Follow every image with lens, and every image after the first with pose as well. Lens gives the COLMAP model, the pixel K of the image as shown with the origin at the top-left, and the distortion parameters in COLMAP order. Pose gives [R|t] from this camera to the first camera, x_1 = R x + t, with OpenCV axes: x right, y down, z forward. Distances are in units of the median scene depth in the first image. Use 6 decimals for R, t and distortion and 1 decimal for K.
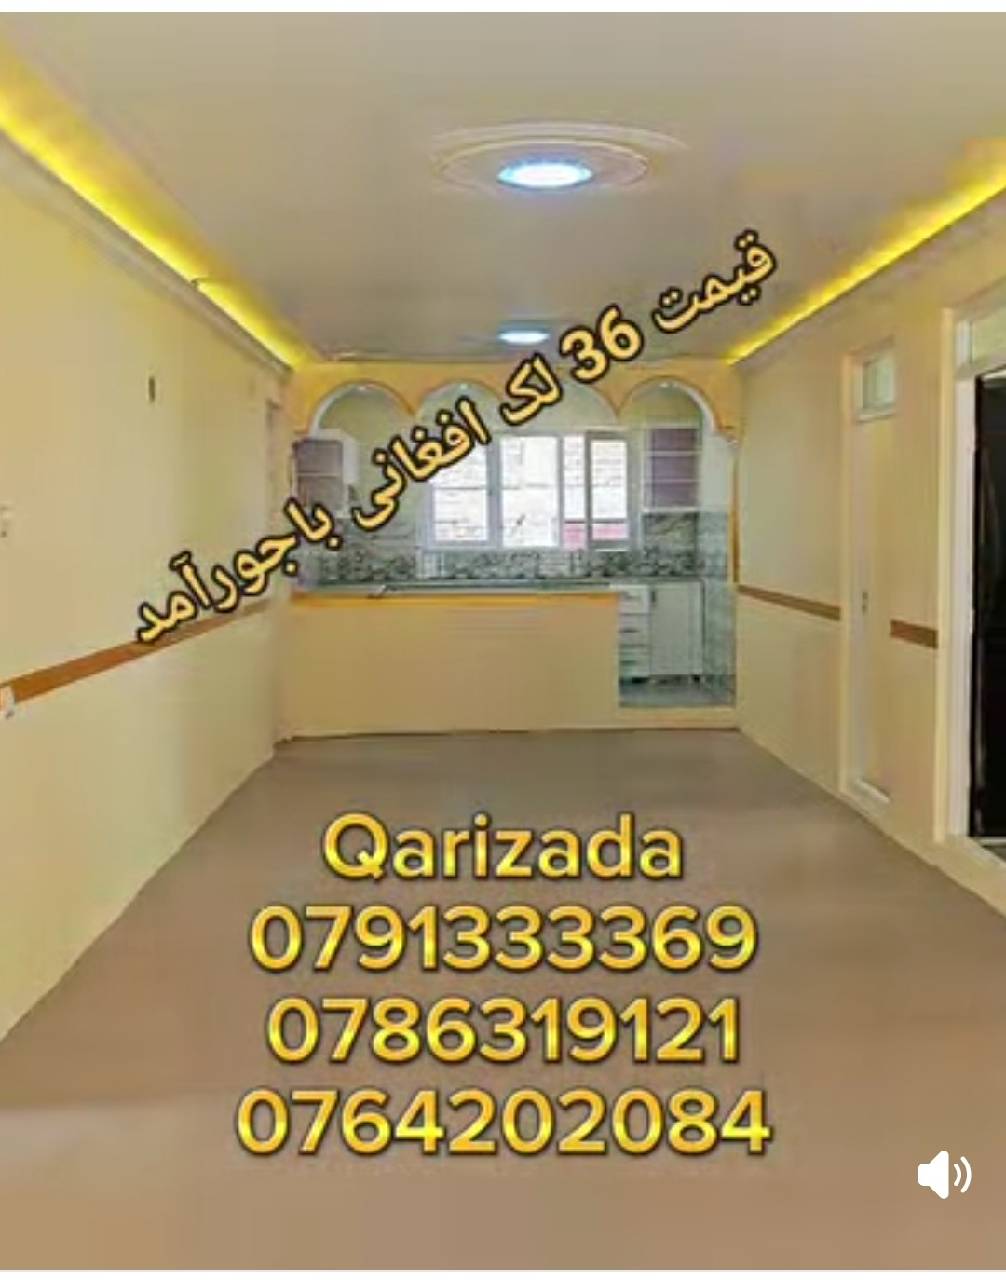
lens RADIAL K [[2920.7, 0, 503.0], [0, 2920.7, 640.0], [0, 0, 1]] dist [-0.030593, 0.006405]
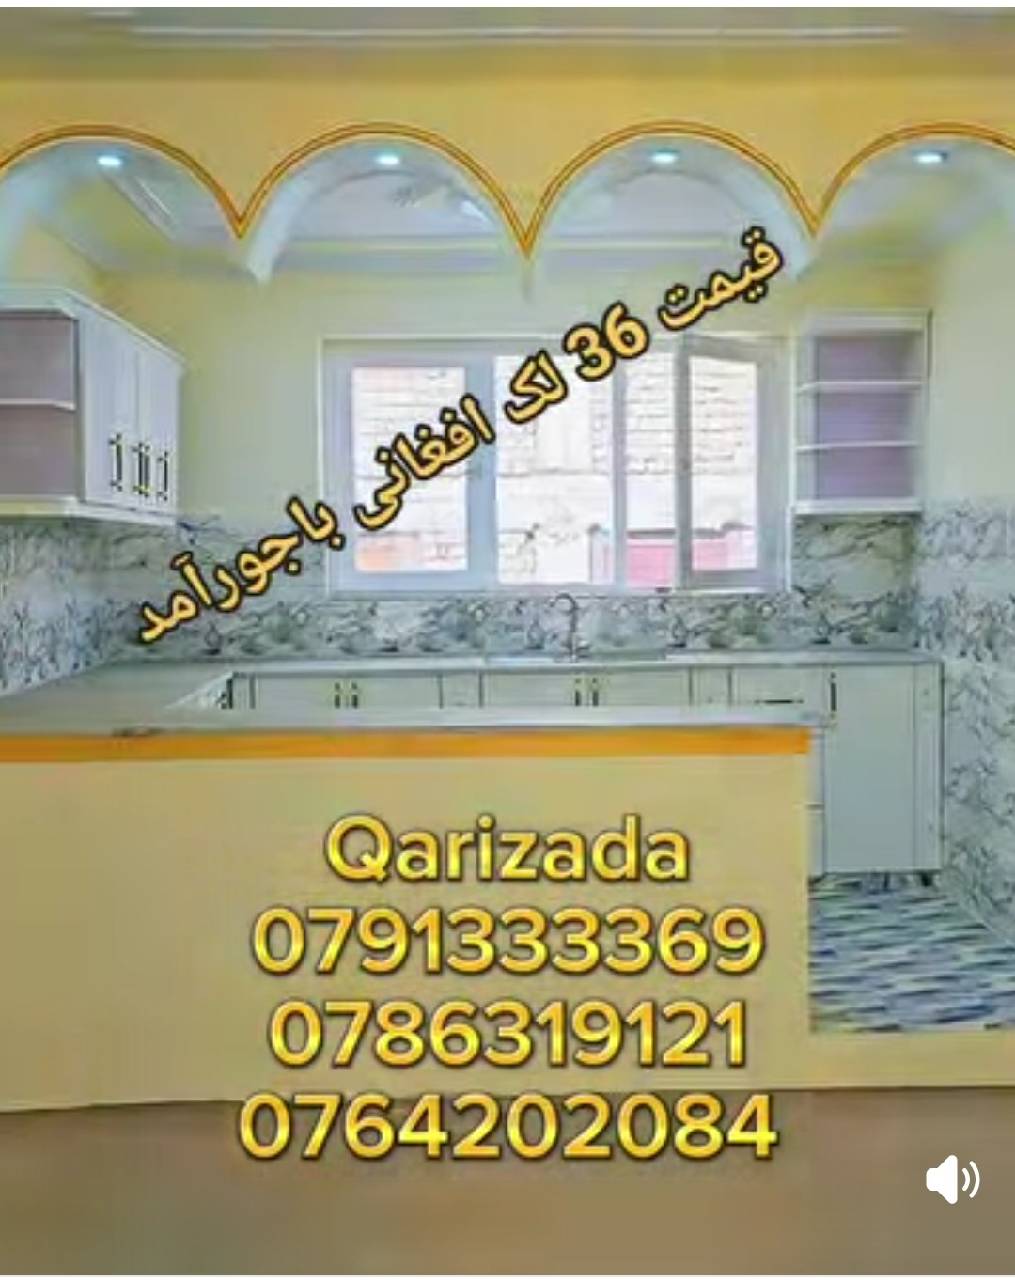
lens RADIAL K [[2626.0, 0, 509.2], [0, 2626.0, 639.0], [0, 0, 1]] dist [0.025874, 0.020464]
pose [[1.000000, 0.000359, 0.000223, 0.000342], [-0.000360, 0.999988, 0.004901, -0.005099], [-0.000221, -0.004901, 0.999988, 0.116076]]
